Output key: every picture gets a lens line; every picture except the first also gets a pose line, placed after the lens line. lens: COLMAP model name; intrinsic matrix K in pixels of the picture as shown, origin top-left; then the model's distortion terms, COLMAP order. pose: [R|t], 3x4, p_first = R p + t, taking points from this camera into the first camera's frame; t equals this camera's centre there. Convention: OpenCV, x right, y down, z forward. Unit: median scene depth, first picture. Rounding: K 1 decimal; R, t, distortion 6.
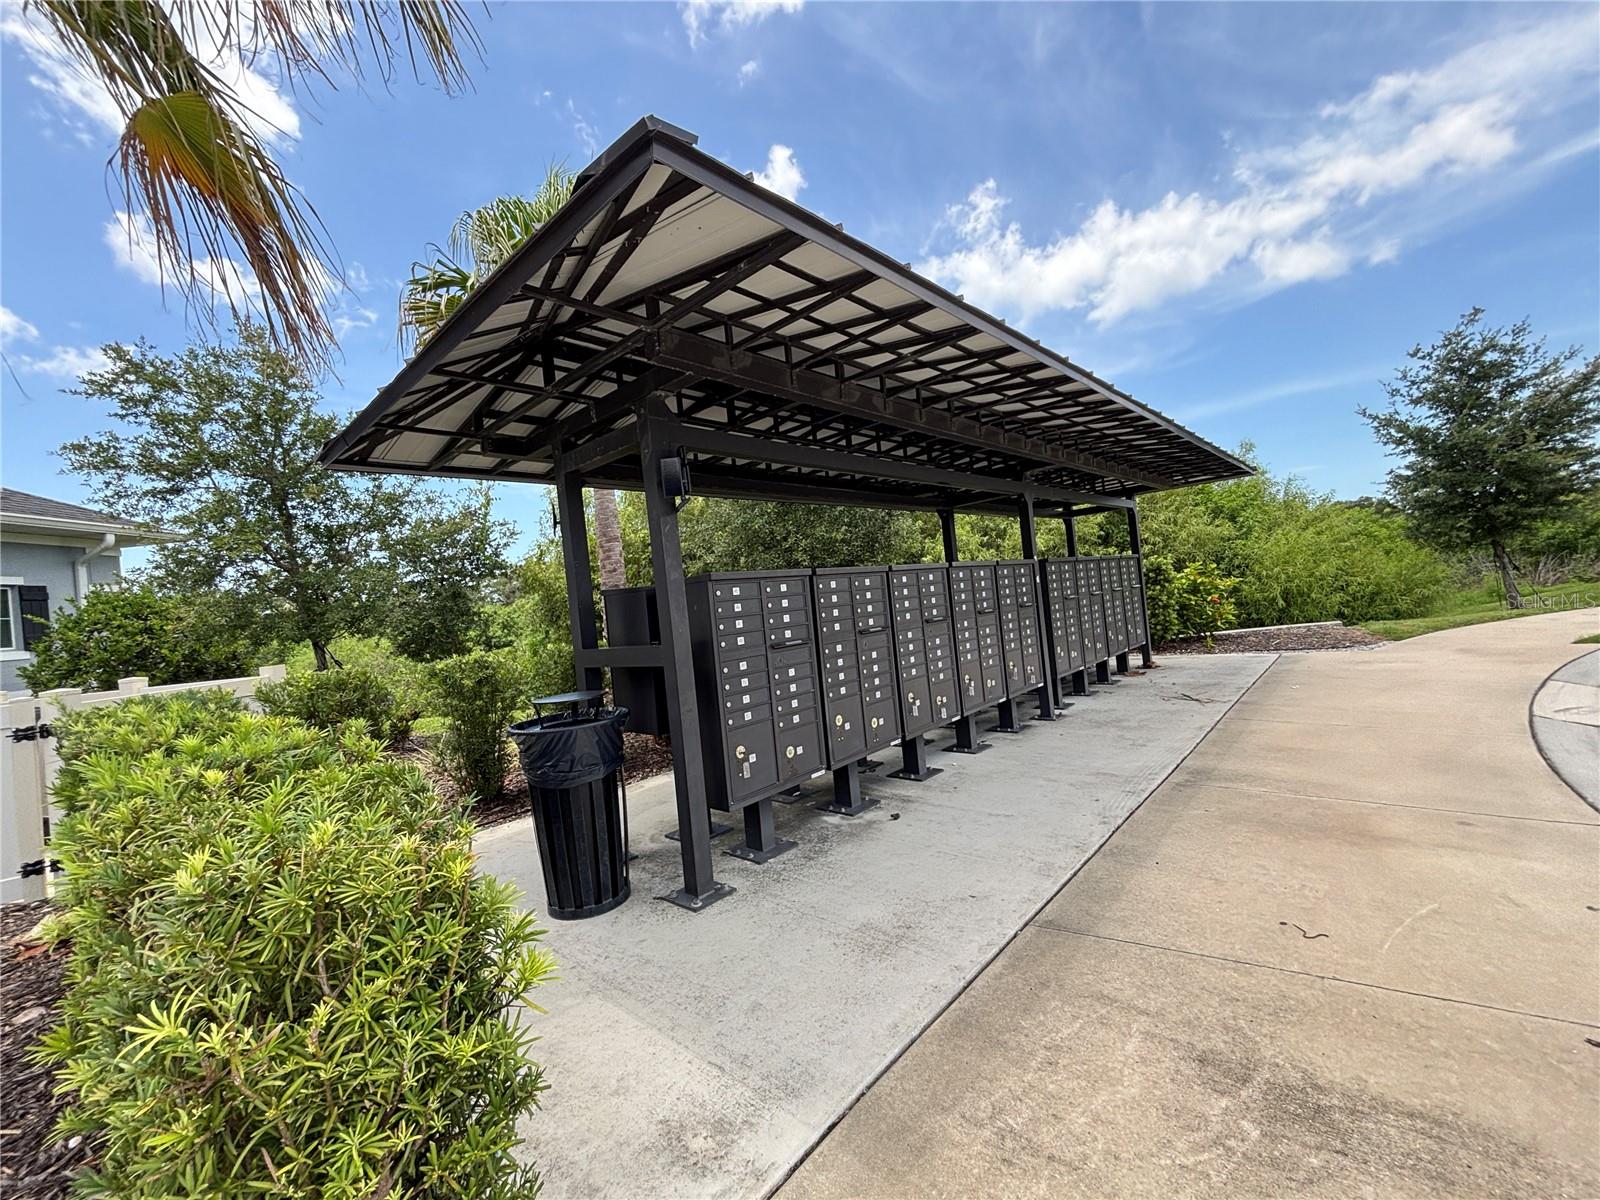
lens RADIAL K [[621.2, 0, 800.0], [0, 621.2, 600.0], [0, 0, 1]] dist [0.000702, -0.000259]
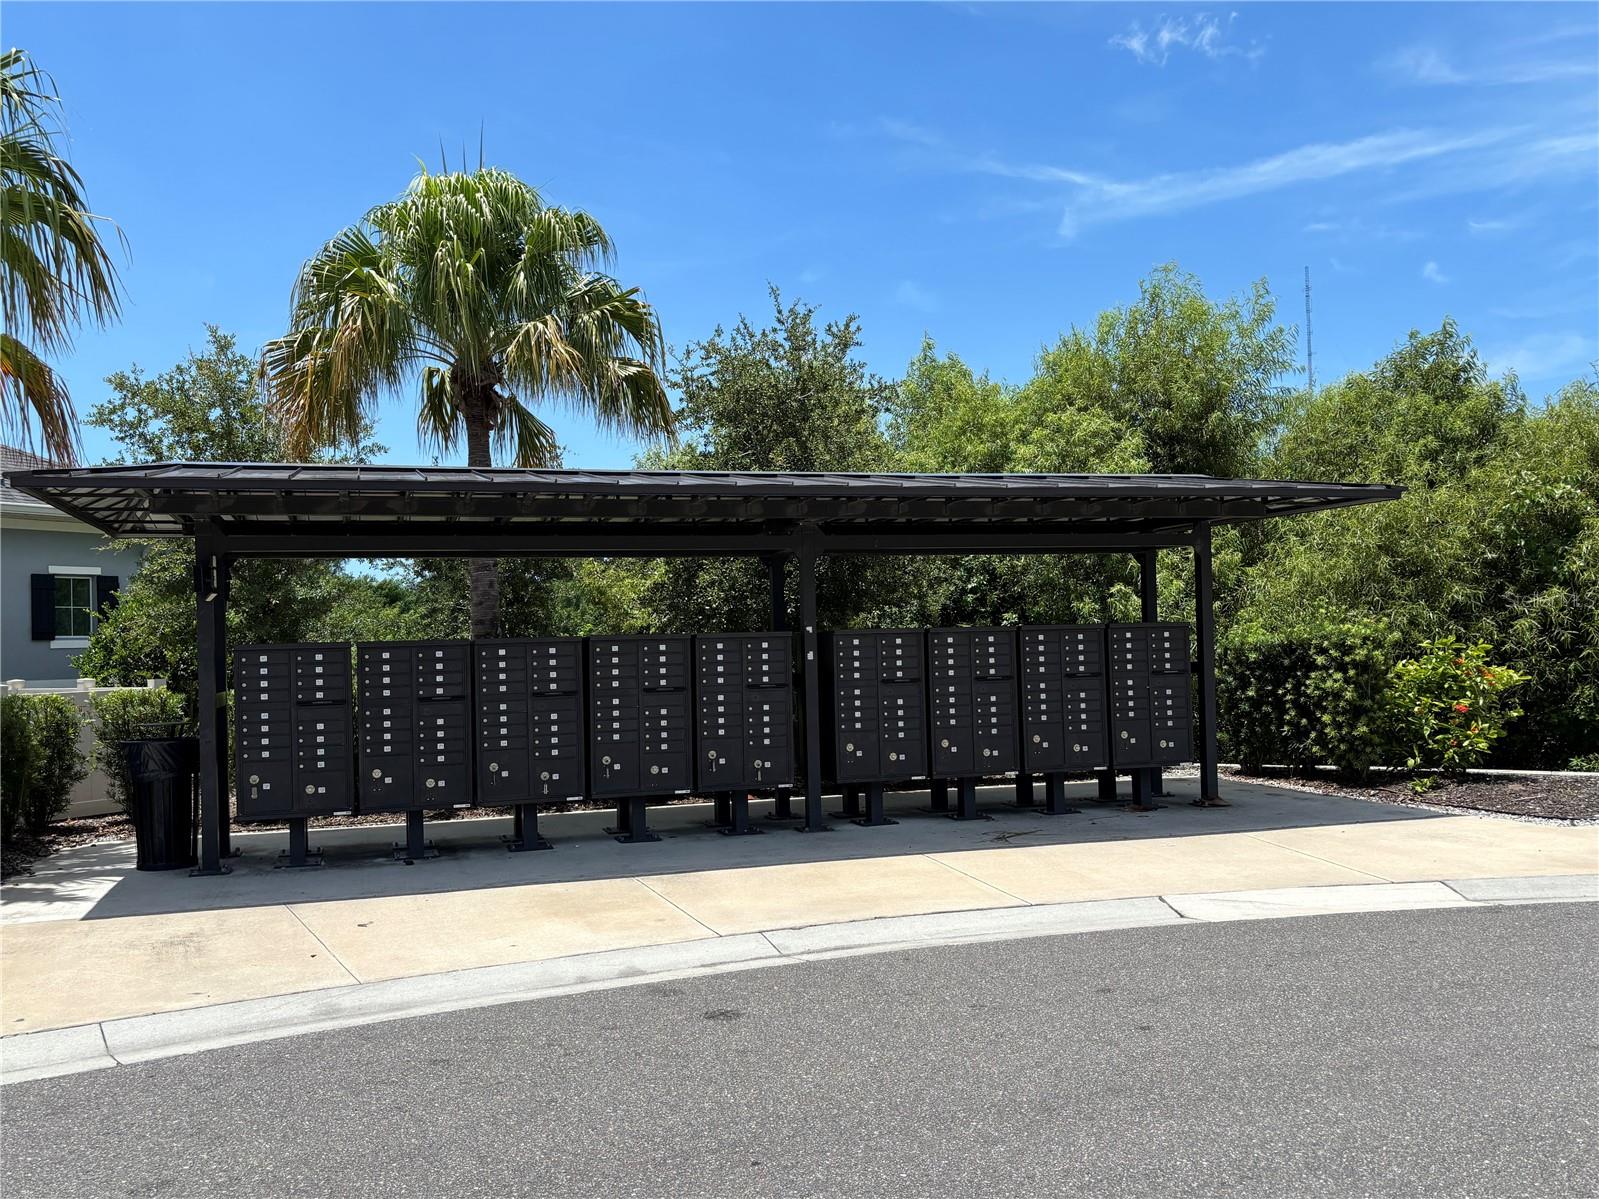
lens RADIAL K [[1164.2, 0, 799.5], [0, 1164.2, 599.5], [0, 0, 1]] dist [-0.000456, 0.000353]
pose [[0.901994, 0.061691, -0.427319, 0.873686], [-0.067099, 0.997743, 0.002408, -0.098334], [0.426503, 0.026500, 0.904098, -0.333430]]
